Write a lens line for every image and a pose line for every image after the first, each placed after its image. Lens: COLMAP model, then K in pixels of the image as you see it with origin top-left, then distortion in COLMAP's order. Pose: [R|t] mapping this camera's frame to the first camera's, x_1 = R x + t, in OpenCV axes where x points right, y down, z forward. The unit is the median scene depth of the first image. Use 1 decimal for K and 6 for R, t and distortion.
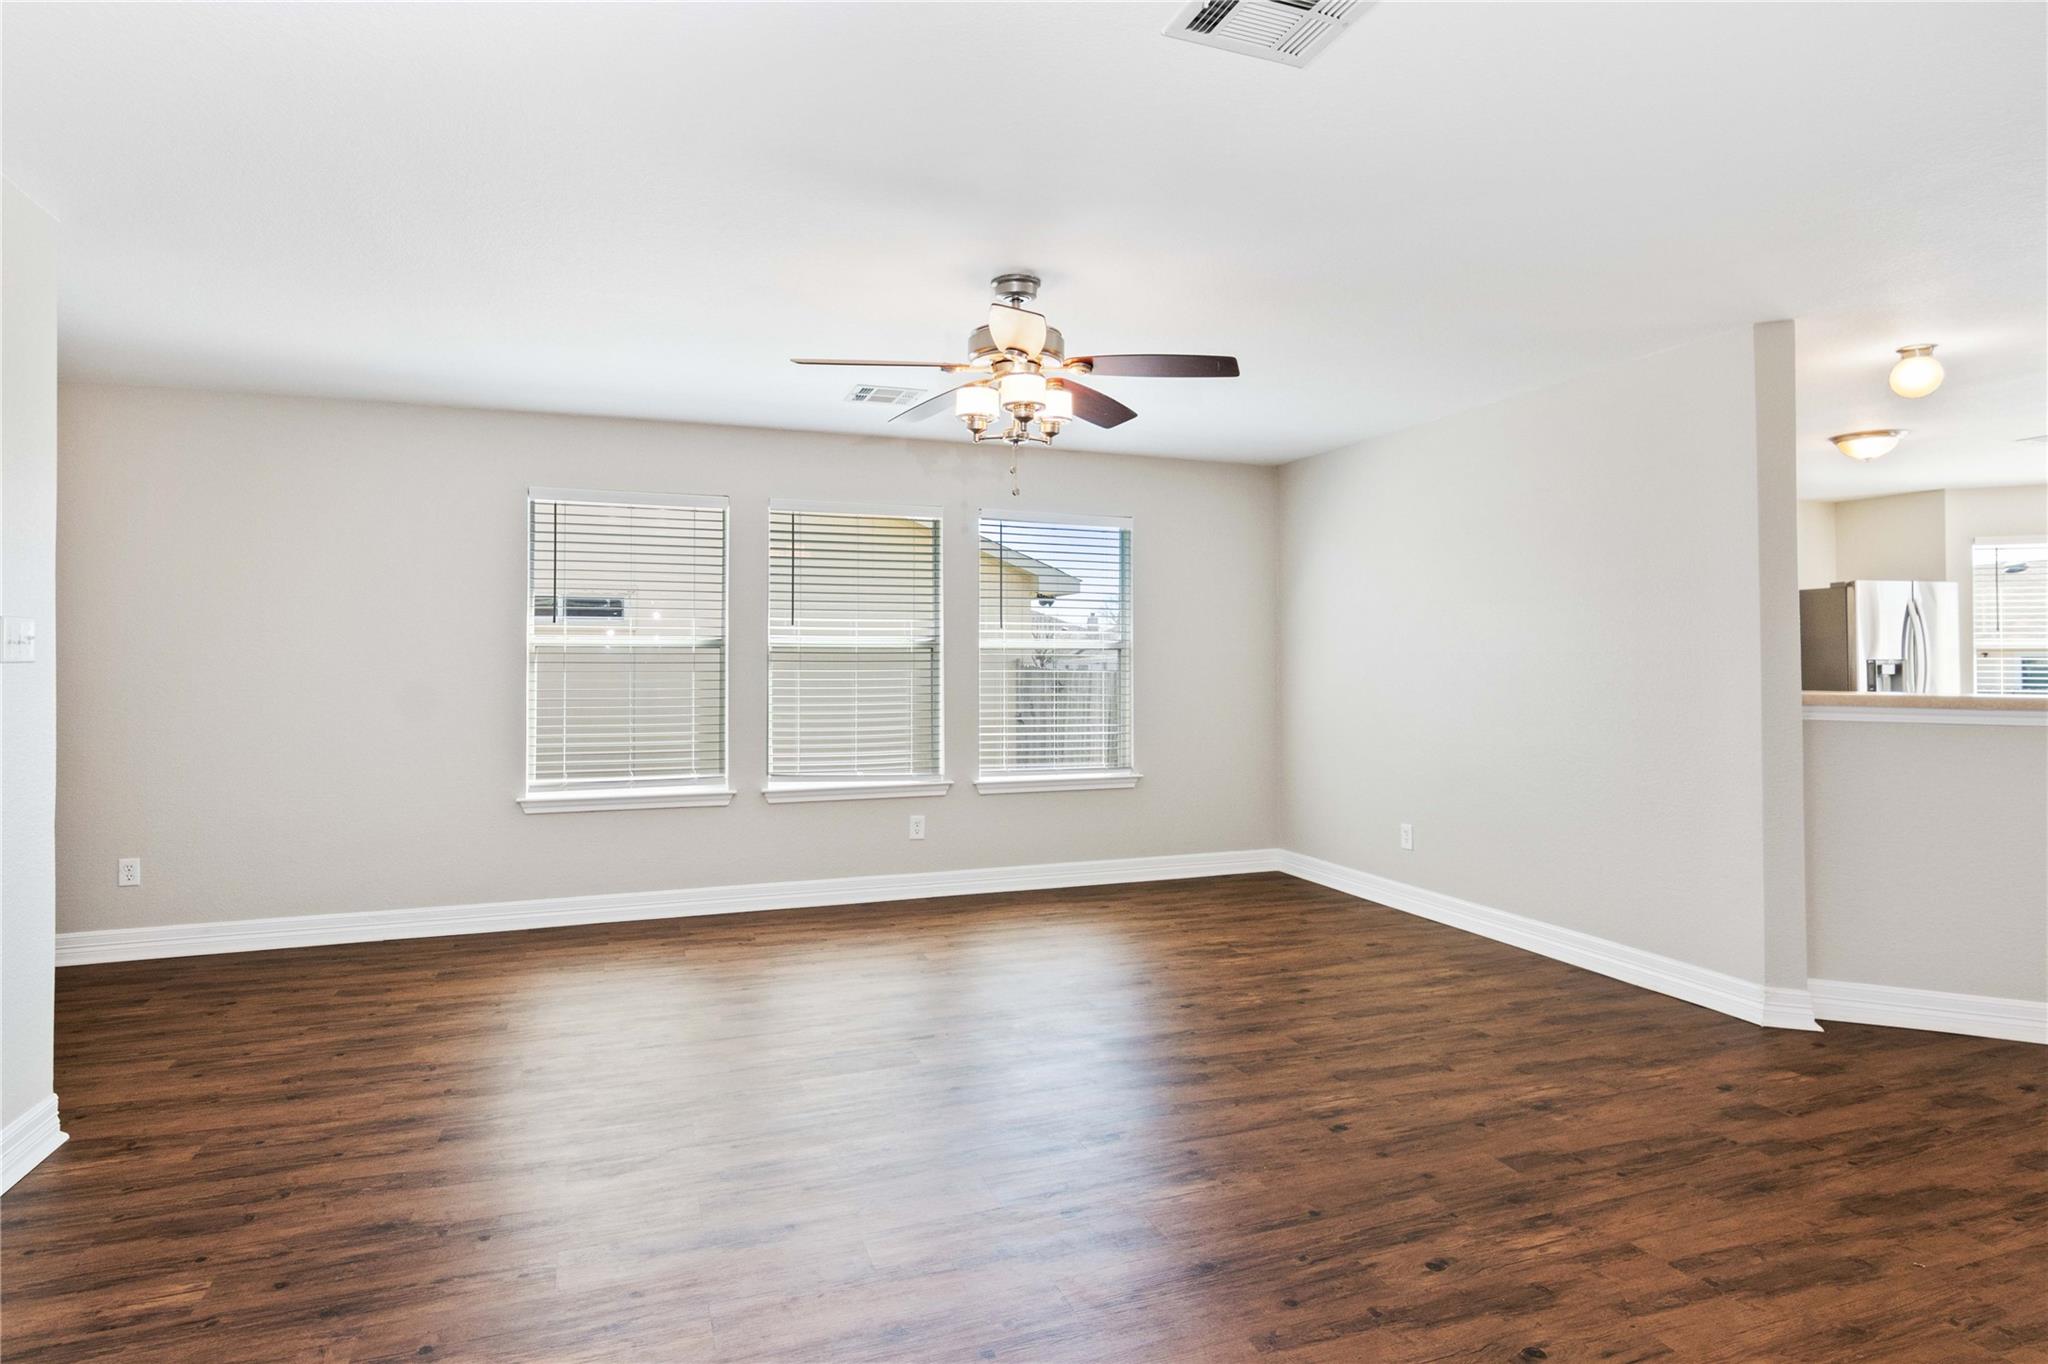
lens RADIAL K [[1060.3, 0, 1034.2], [0, 1060.3, 640.0], [0, 0, 1]] dist [-0.006013, 0.002552]
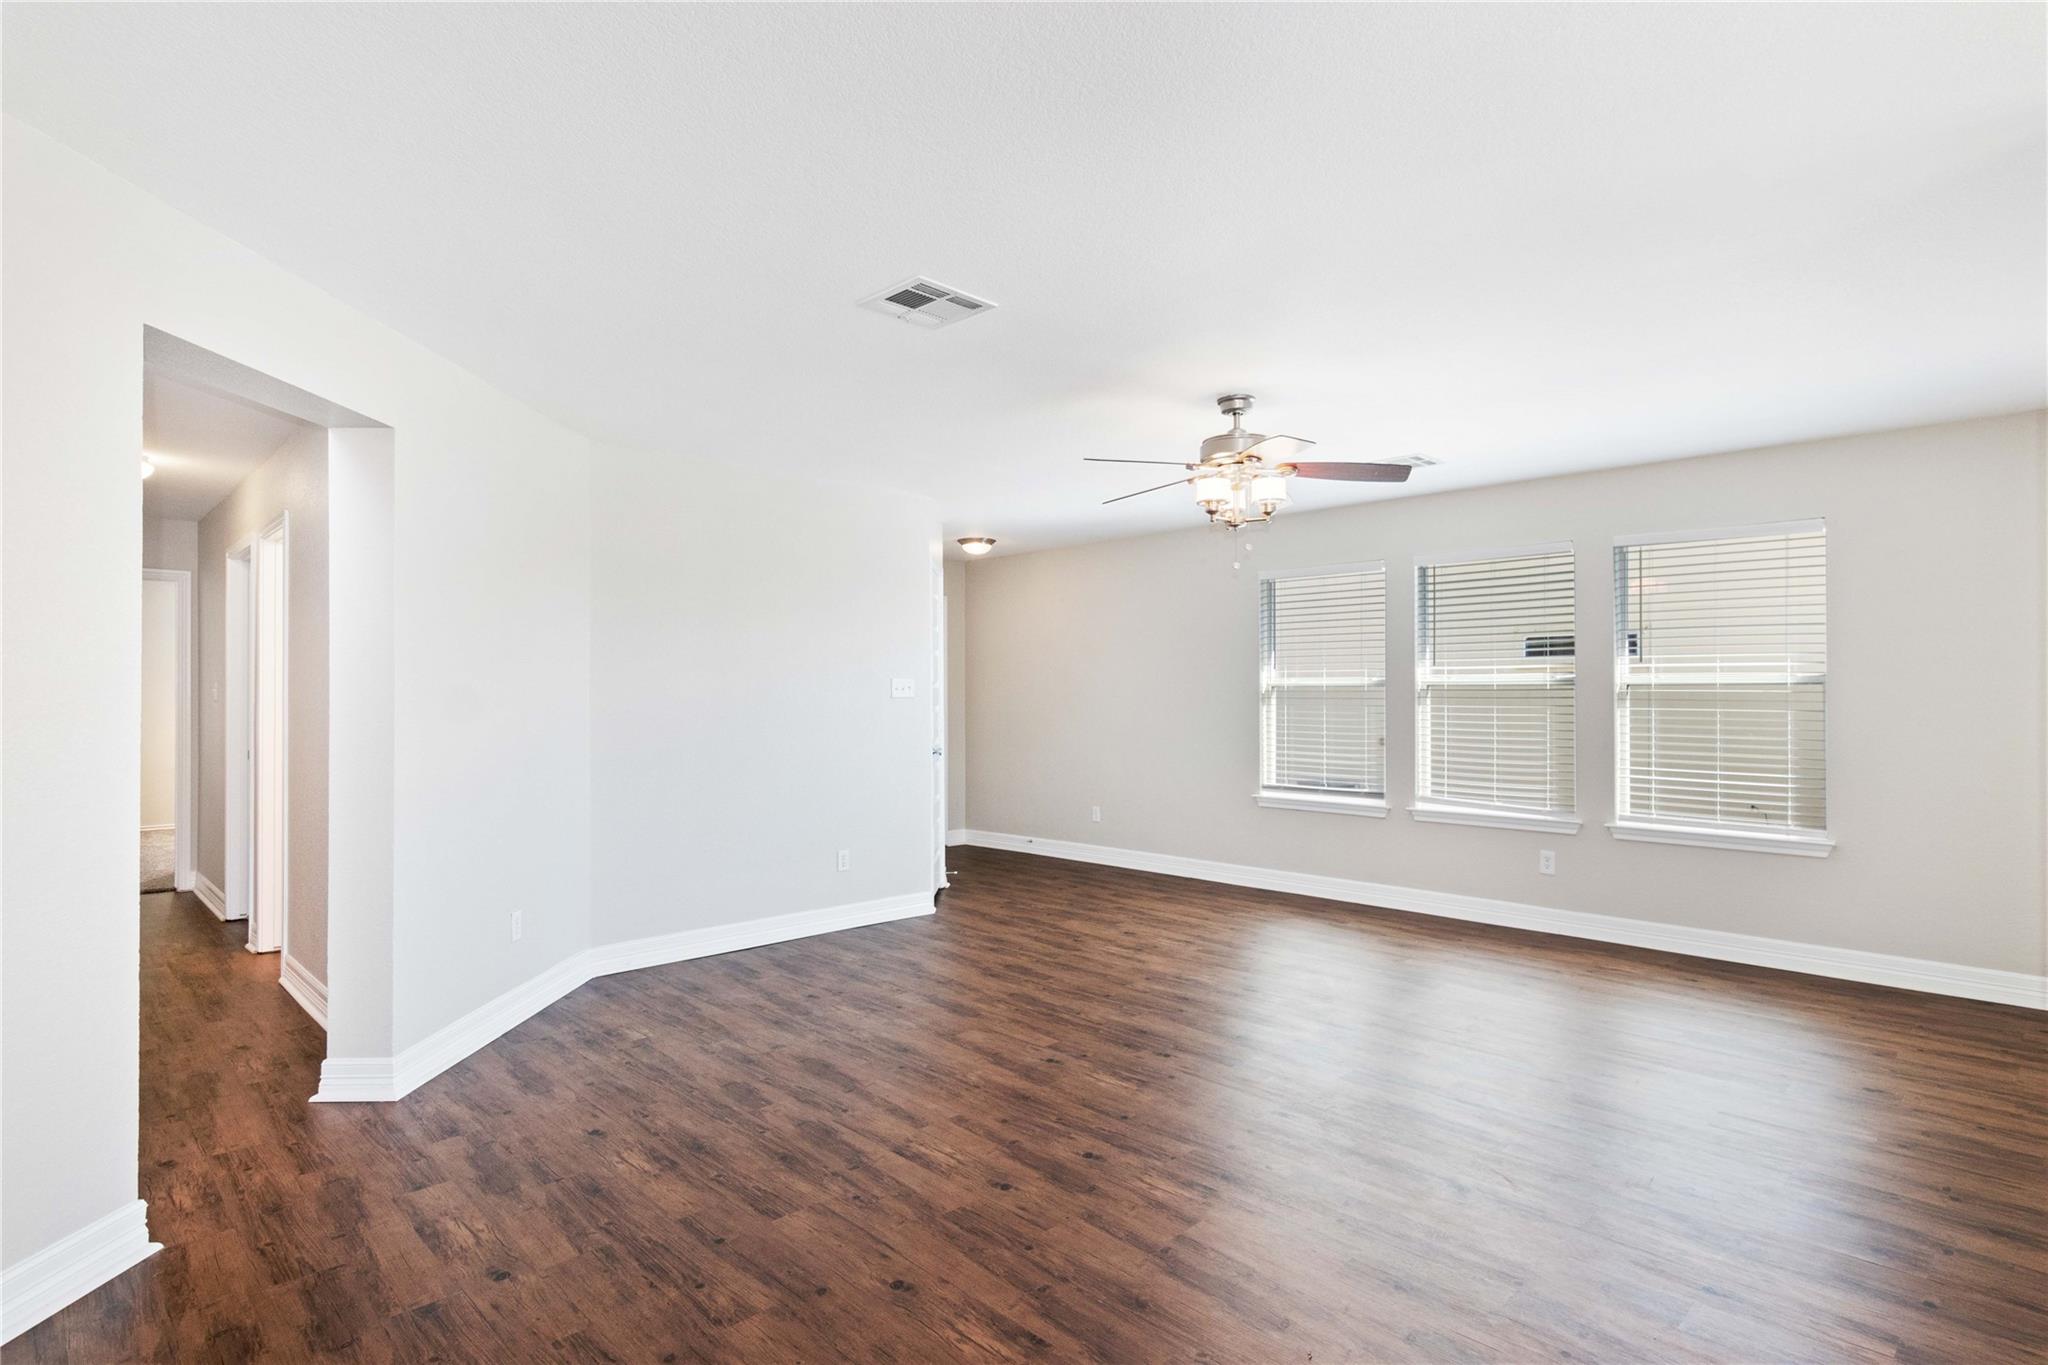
lens RADIAL K [[1060.3, 0, 1084.7], [0, 1060.3, 695.8], [0, 0, 1]] dist [-0.006013, 0.002552]
pose [[0.428733, -0.002454, -0.903428, 0.989809], [0.019556, 0.999787, 0.006565, 0.003355], [0.903219, -0.020482, 0.428690, 0.272708]]
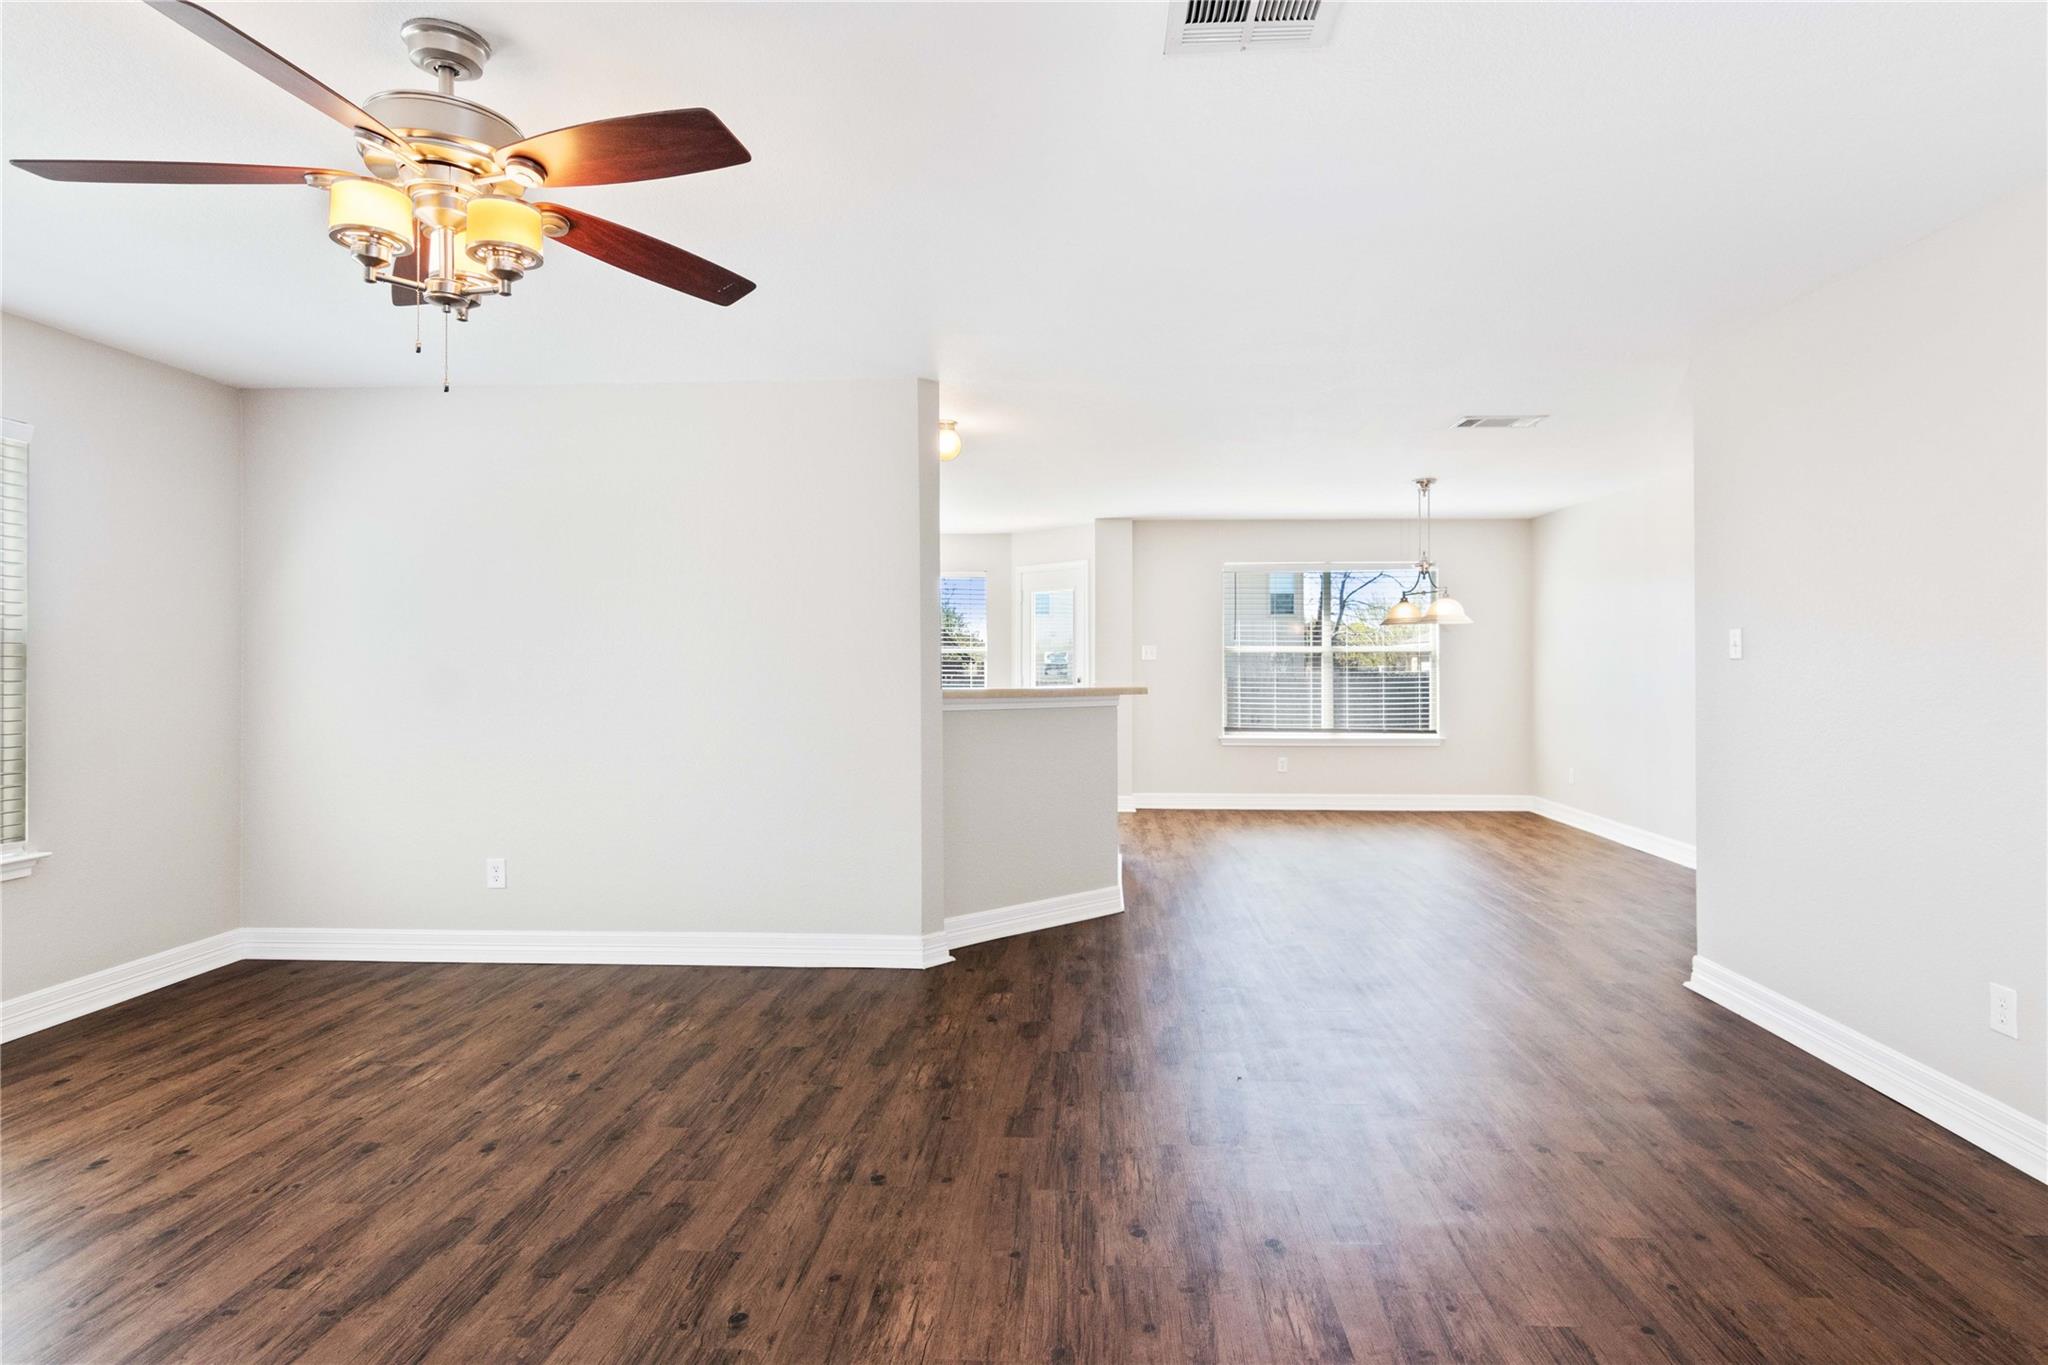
lens RADIAL K [[1117.6, 0, 998.6], [0, 1117.6, 650.9], [0, 0, 1]] dist [-0.004042, 0.004196]
pose [[0.415949, 0.008420, 0.909349, -0.438474], [-0.014652, 0.999889, -0.002557, 0.009113], [-0.909270, -0.012261, 0.416026, 0.418998]]
